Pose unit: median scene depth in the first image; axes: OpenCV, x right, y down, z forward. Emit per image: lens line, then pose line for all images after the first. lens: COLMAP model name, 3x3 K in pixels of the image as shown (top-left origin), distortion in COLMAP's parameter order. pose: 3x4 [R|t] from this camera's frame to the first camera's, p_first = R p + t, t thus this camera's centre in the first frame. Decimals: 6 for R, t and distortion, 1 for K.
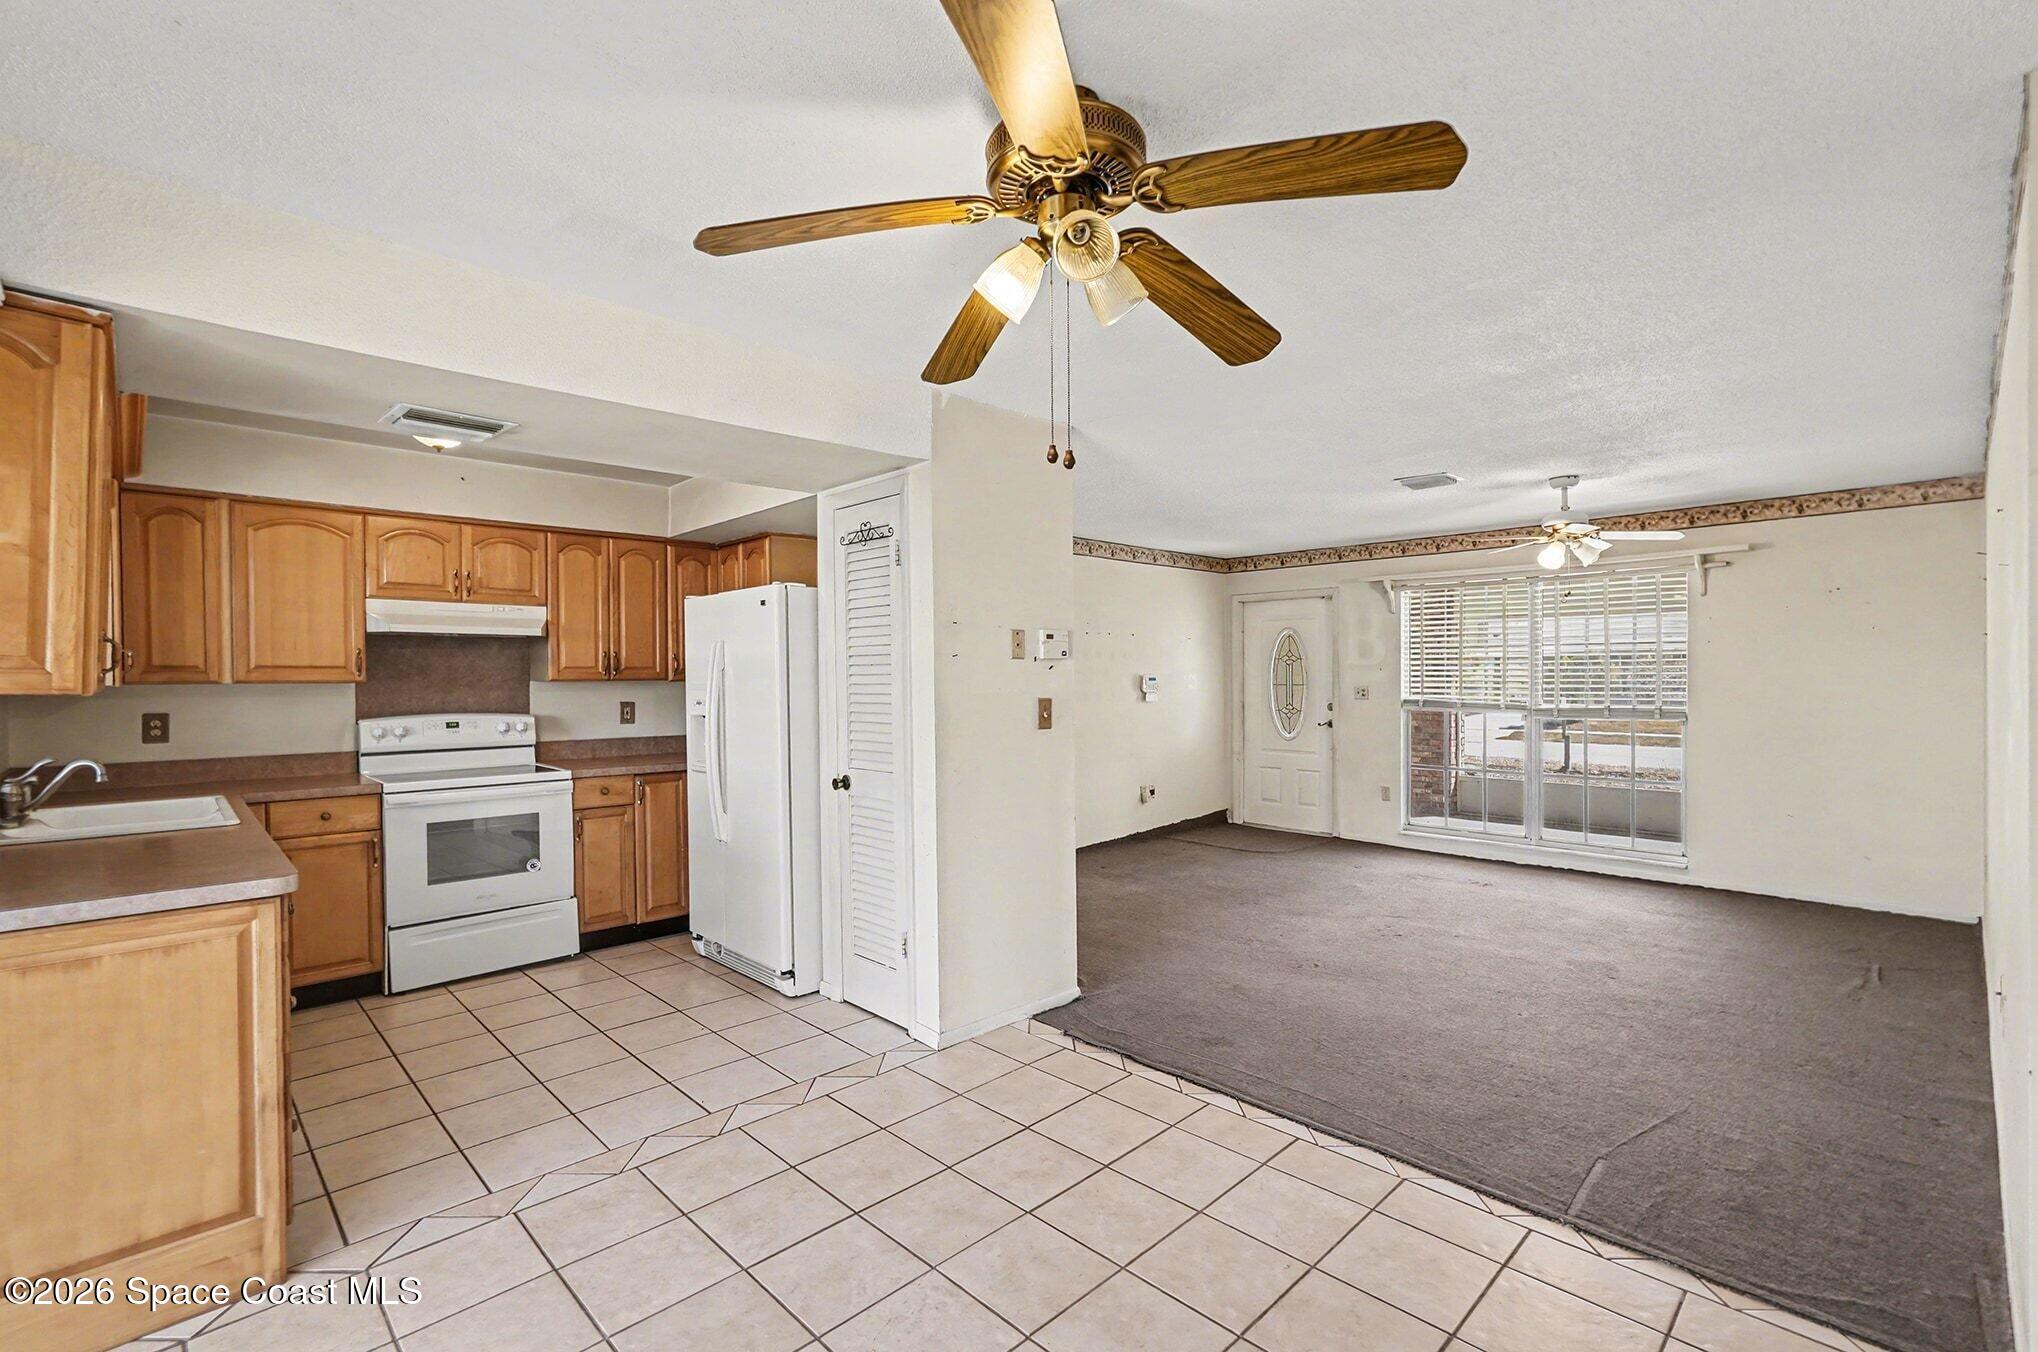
lens RADIAL K [[923.2, 0, 1024.4], [0, 923.2, 689.8], [0, 0, 1]] dist [-0.008763, 0.006248]
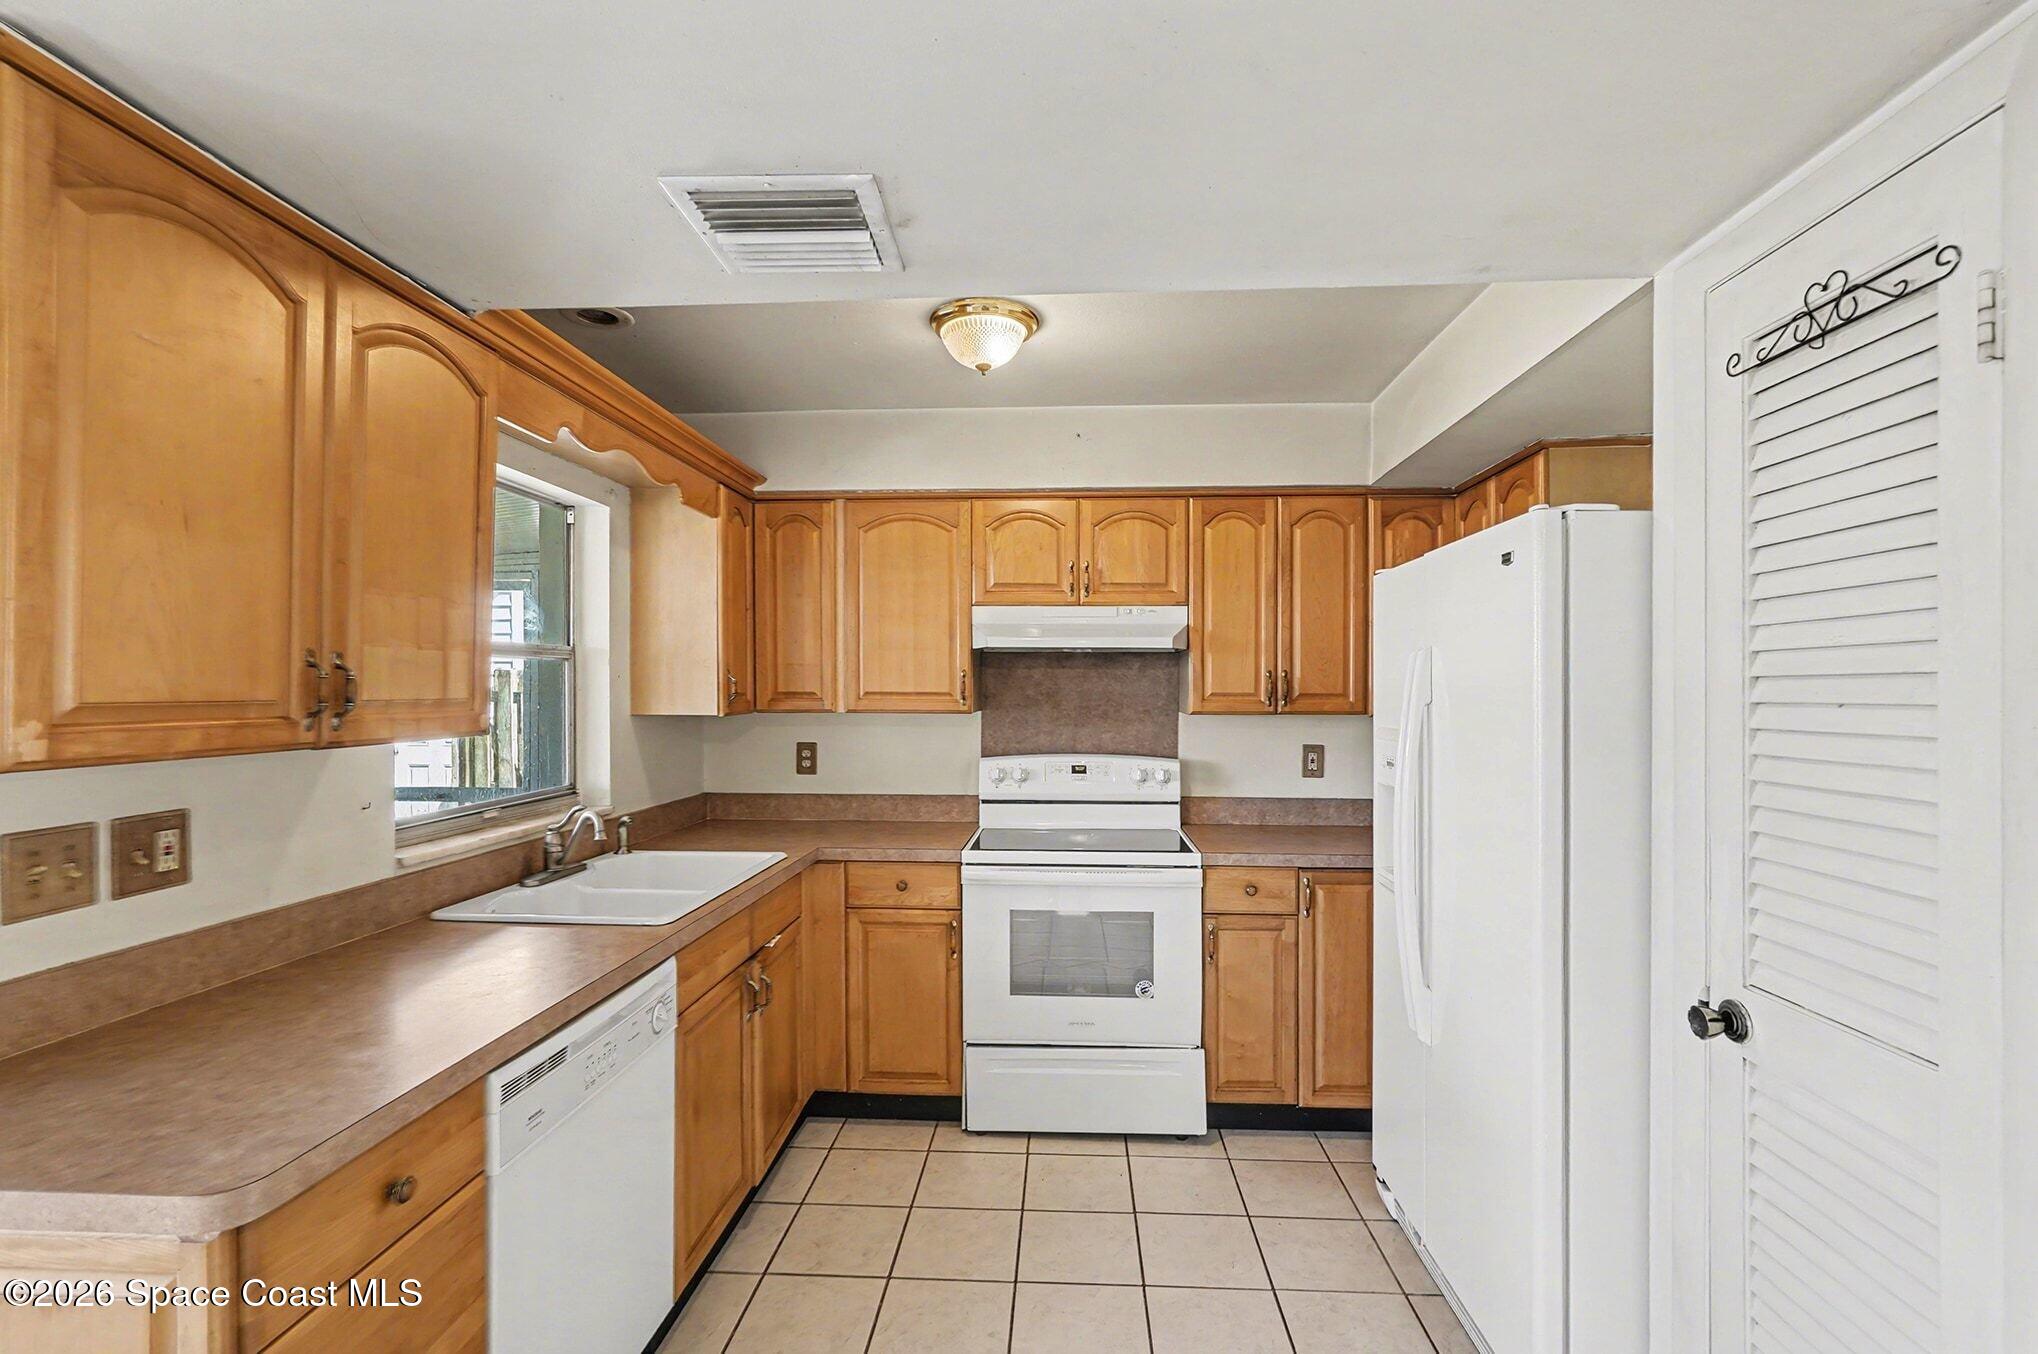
lens RADIAL K [[923.2, 0, 1016.6], [0, 923.2, 701.1], [0, 0, 1]] dist [-0.008763, 0.006248]
pose [[0.679040, 0.013514, -0.733977, -0.115338], [-0.016600, 0.999858, 0.003053, -0.022575], [0.733914, 0.010111, 0.679168, 0.518634]]
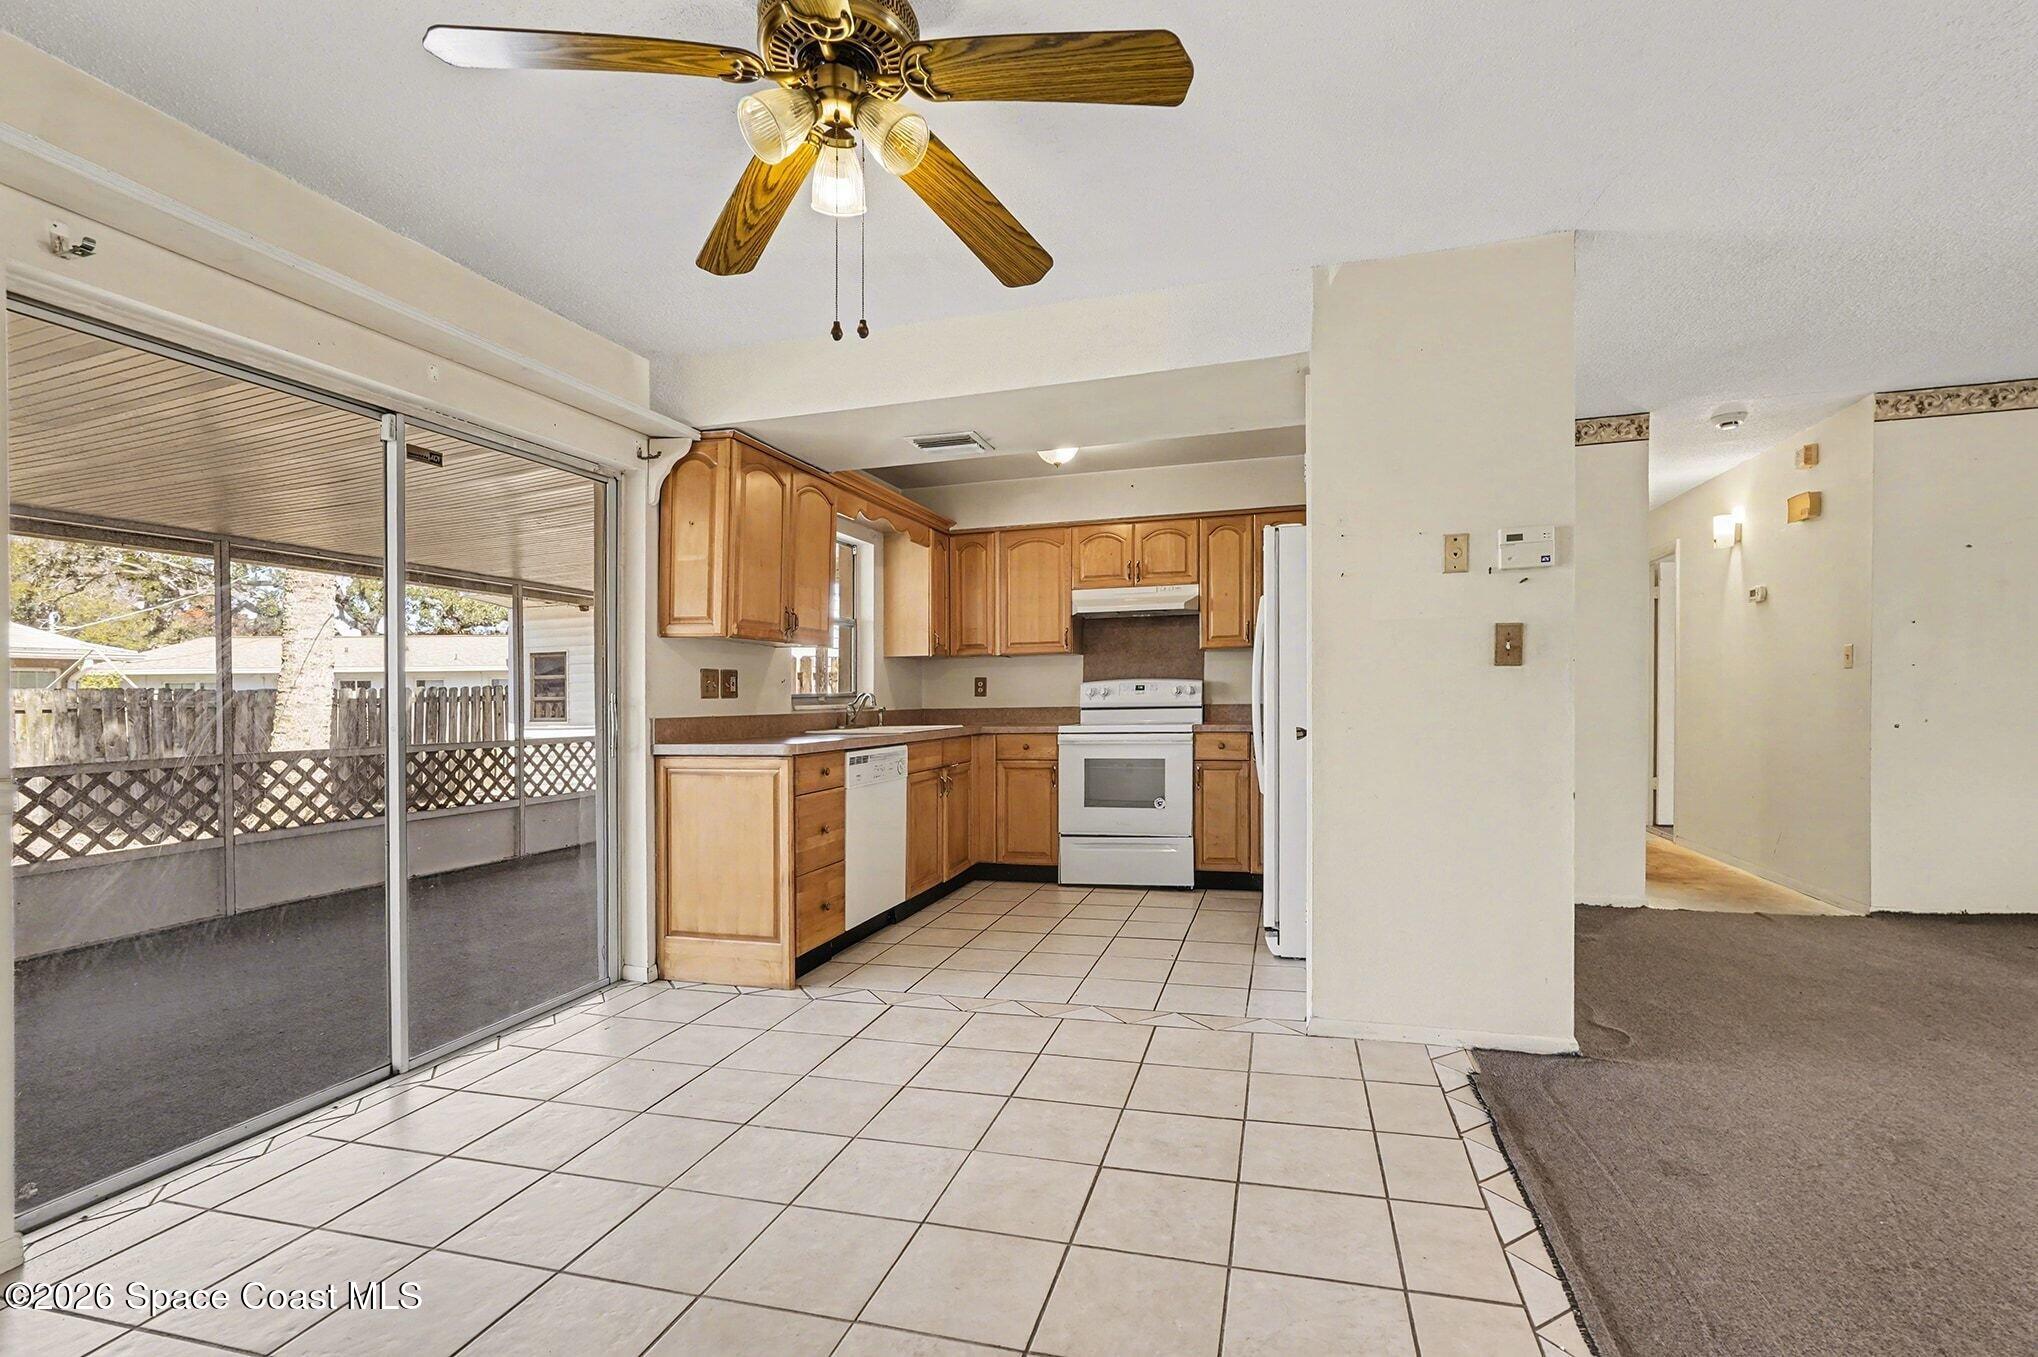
lens RADIAL K [[916.9, 0, 1007.2], [0, 916.9, 700.7], [0, 0, 1]] dist [-0.033940, -0.000096]
pose [[0.482021, -0.001878, -0.876158, 0.433747], [-0.001000, 0.999996, -0.002694, 0.068573], [0.876159, 0.002174, 0.482017, 0.290674]]
